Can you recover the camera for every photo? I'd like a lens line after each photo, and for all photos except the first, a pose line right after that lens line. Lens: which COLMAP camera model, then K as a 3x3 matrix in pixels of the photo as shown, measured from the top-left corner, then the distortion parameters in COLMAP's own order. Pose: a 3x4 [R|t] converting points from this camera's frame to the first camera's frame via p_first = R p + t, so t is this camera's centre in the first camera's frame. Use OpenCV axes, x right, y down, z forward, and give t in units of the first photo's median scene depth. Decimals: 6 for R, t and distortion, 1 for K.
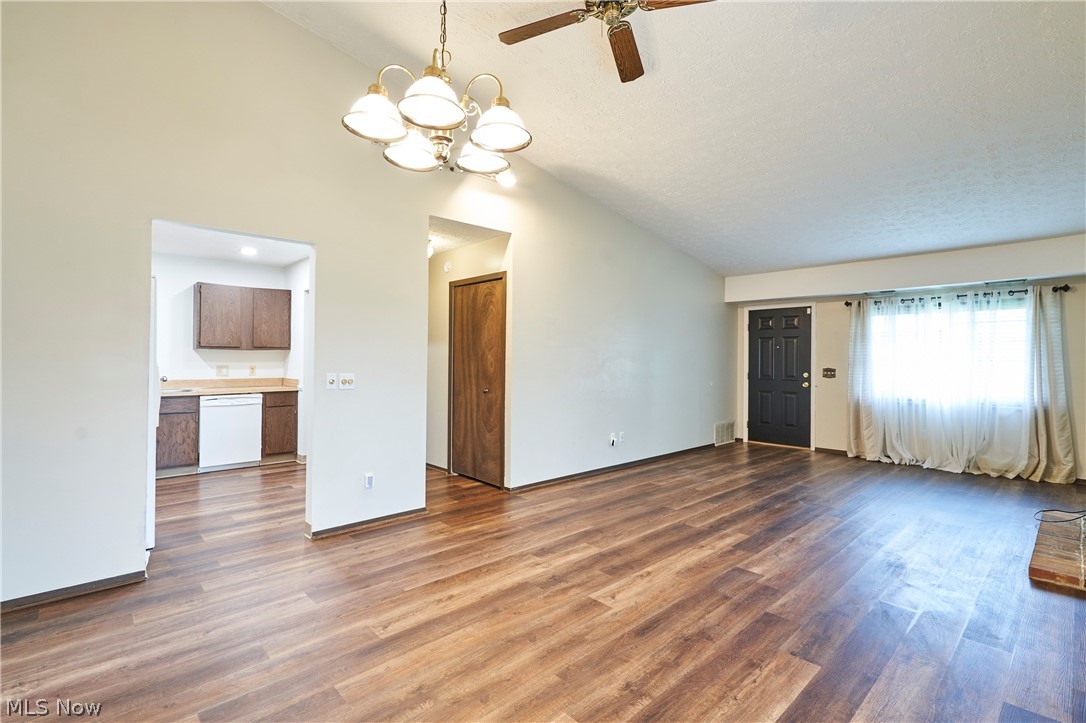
lens RADIAL K [[503.5, 0, 545.1], [0, 503.5, 354.5], [0, 0, 1]] dist [-0.003035, 0.002308]
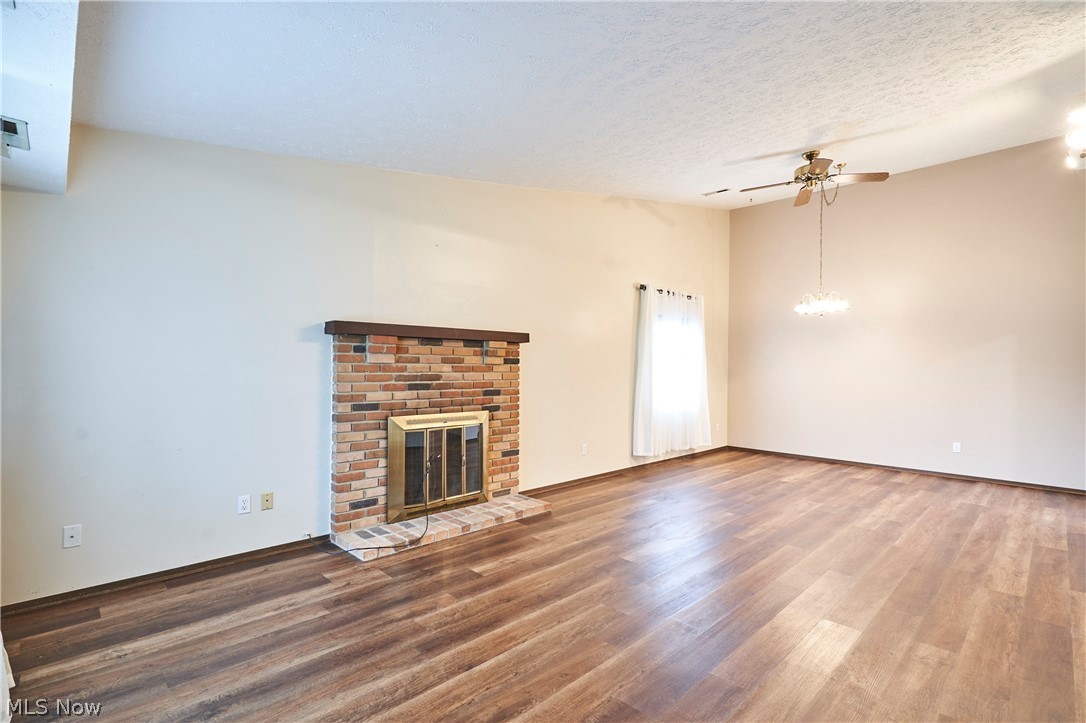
lens RADIAL K [[503.5, 0, 544.7], [0, 503.5, 364.1], [0, 0, 1]] dist [-0.003035, 0.002308]
pose [[-0.999701, -0.016448, -0.018085, 0.561260], [-0.016135, 0.999720, -0.017298, 0.016157], [0.018365, -0.017001, -0.999687, 1.394347]]
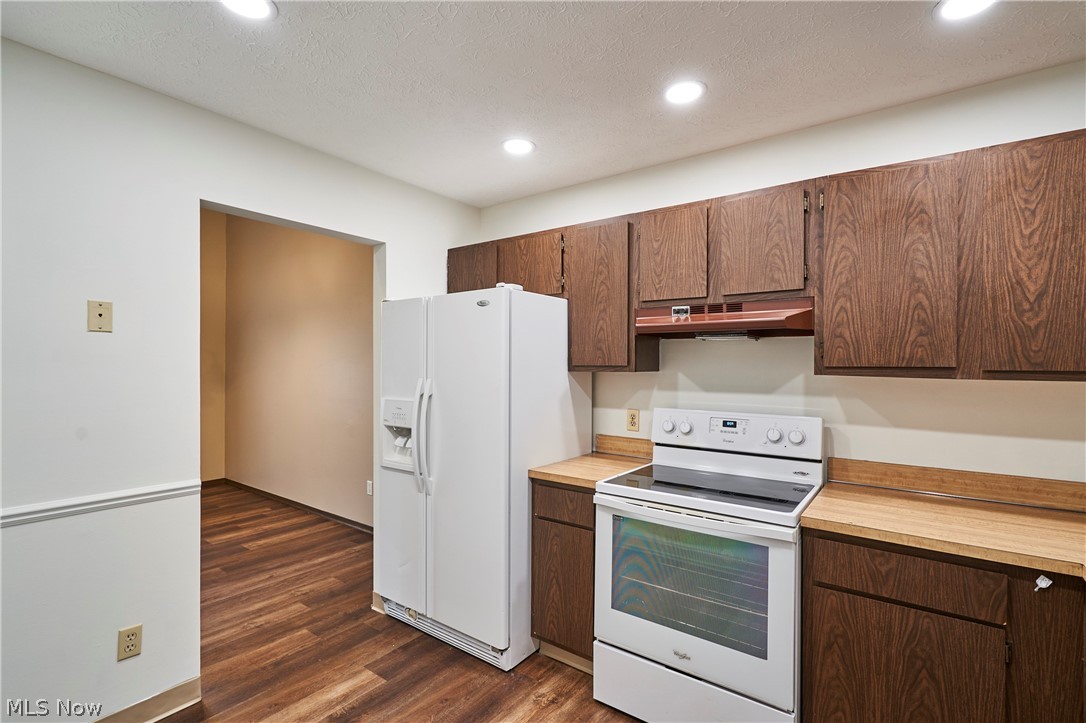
lens RADIAL K [[503.5, 0, 544.9], [0, 503.5, 366.2], [0, 0, 1]] dist [-0.003035, 0.002308]
pose [[-0.984631, -0.011109, -0.174296, -0.512929], [-0.009645, 0.999911, -0.009243, -0.016502], [0.174383, -0.007420, -0.984650, 1.104802]]
